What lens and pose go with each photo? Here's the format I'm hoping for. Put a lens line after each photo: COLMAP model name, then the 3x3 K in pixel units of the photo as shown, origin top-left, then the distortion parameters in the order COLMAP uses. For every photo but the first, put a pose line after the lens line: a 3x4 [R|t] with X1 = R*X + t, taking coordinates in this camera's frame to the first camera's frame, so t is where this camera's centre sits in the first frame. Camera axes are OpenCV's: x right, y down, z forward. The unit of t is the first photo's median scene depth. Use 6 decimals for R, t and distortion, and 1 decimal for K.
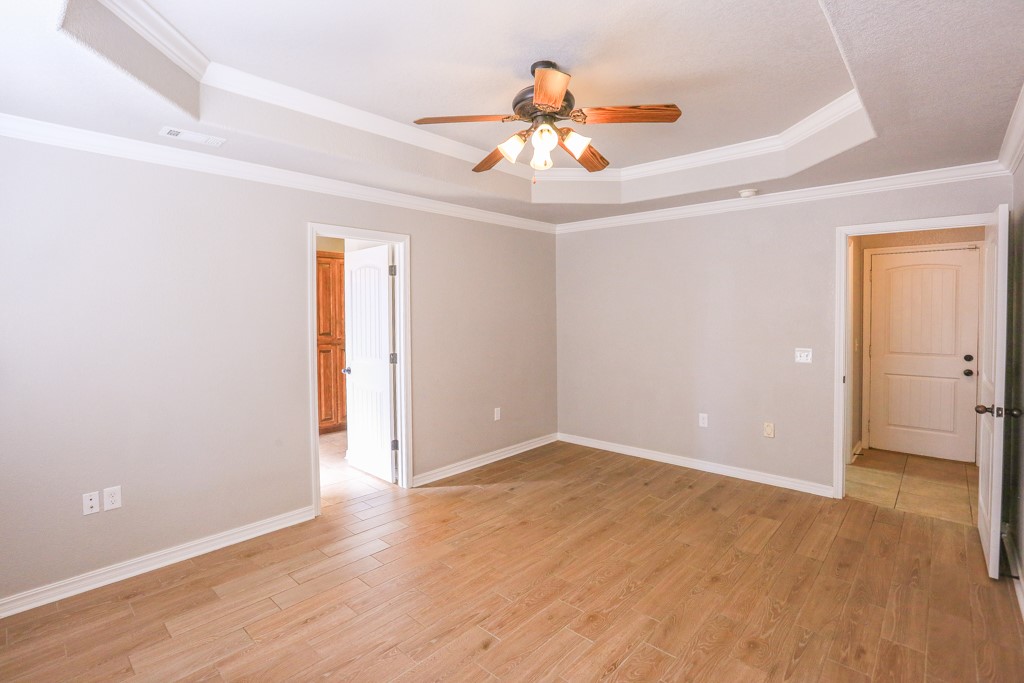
lens RADIAL K [[482.3, 0, 502.0], [0, 482.3, 318.0], [0, 0, 1]] dist [-0.053114, 0.021385]
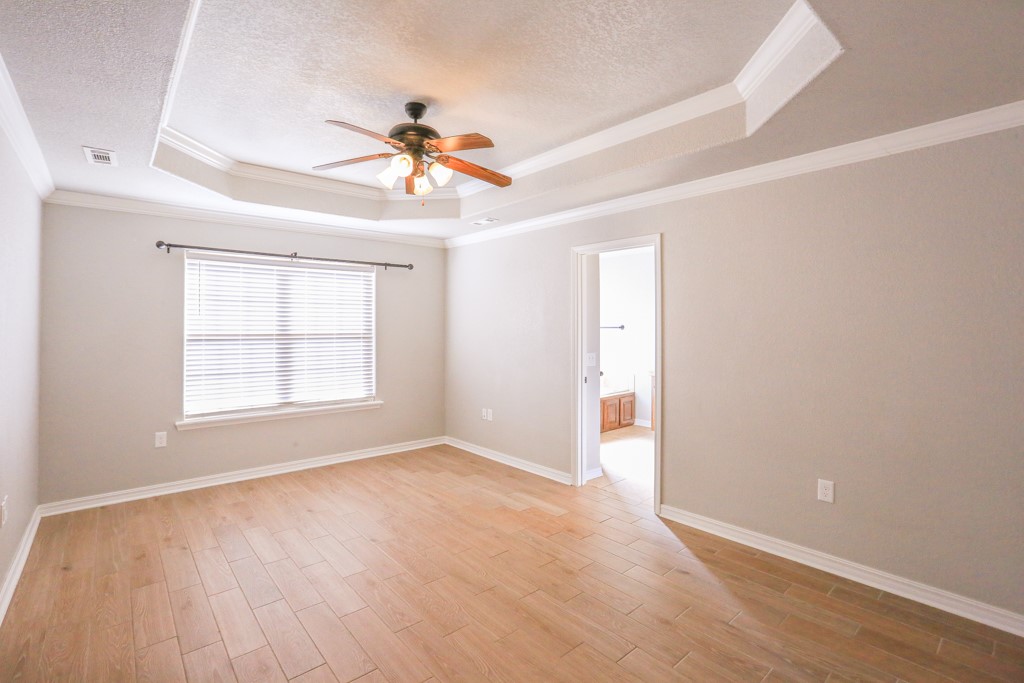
lens RADIAL K [[482.3, 0, 502.0], [0, 482.3, 318.0], [0, 0, 1]] dist [-0.053114, 0.021385]
pose [[-0.122619, -0.010162, -0.992402, 0.914666], [-0.010191, 0.999908, -0.008980, -0.002050], [0.992401, 0.009013, -0.122712, 1.020118]]
